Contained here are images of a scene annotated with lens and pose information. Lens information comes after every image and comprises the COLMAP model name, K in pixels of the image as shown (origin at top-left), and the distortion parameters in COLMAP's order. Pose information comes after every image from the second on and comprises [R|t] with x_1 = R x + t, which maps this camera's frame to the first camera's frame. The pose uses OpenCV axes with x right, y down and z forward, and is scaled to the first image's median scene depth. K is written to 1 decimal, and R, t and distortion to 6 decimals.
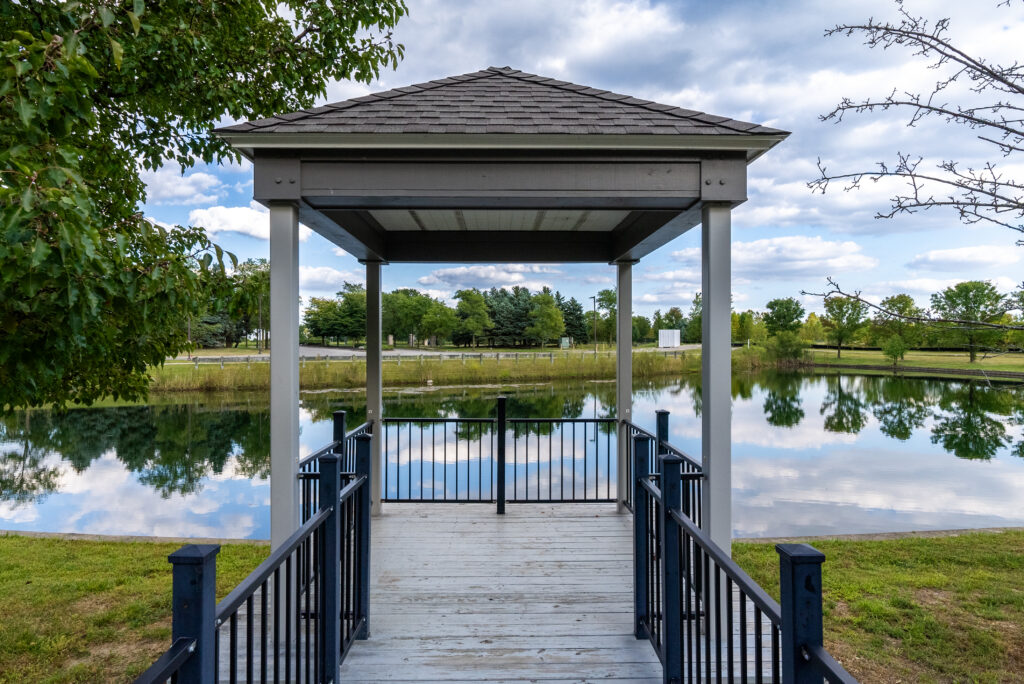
lens RADIAL K [[480.0, 0, 507.3], [0, 480.0, 336.6], [0, 0, 1]] dist [-0.001462, 0.000226]
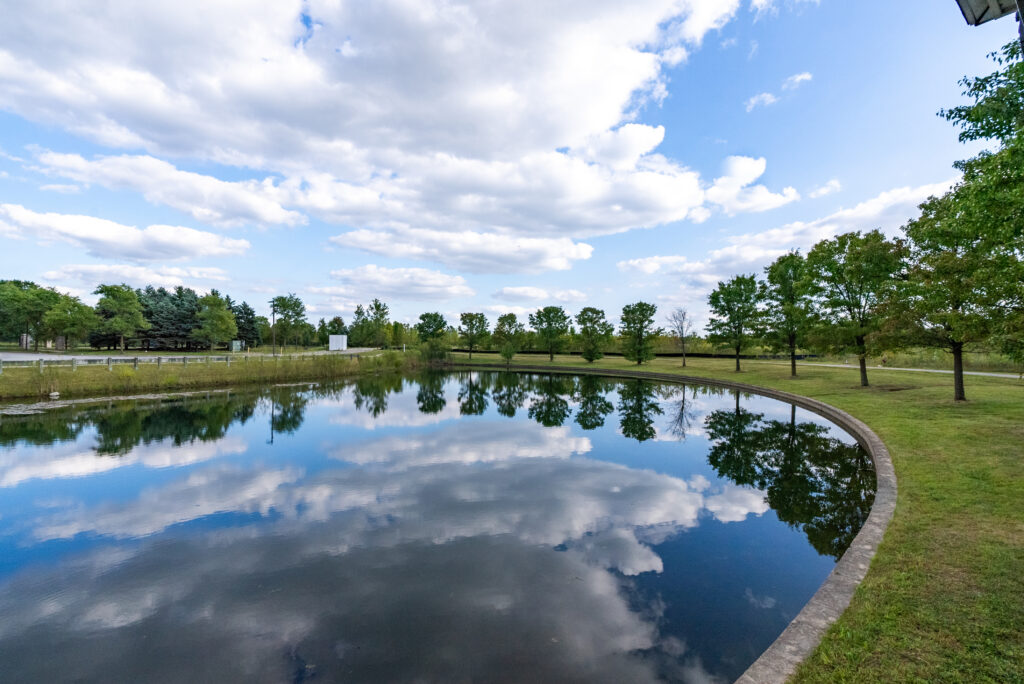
lens RADIAL K [[480.0, 0, 507.3], [0, 480.0, 336.6], [0, 0, 1]] dist [-0.001462, 0.000226]
pose [[0.828304, 0.018368, 0.559978, 0.027131], [-0.014167, 0.999830, -0.011841, -0.002649], [-0.560100, 0.001875, 0.828423, -0.157661]]
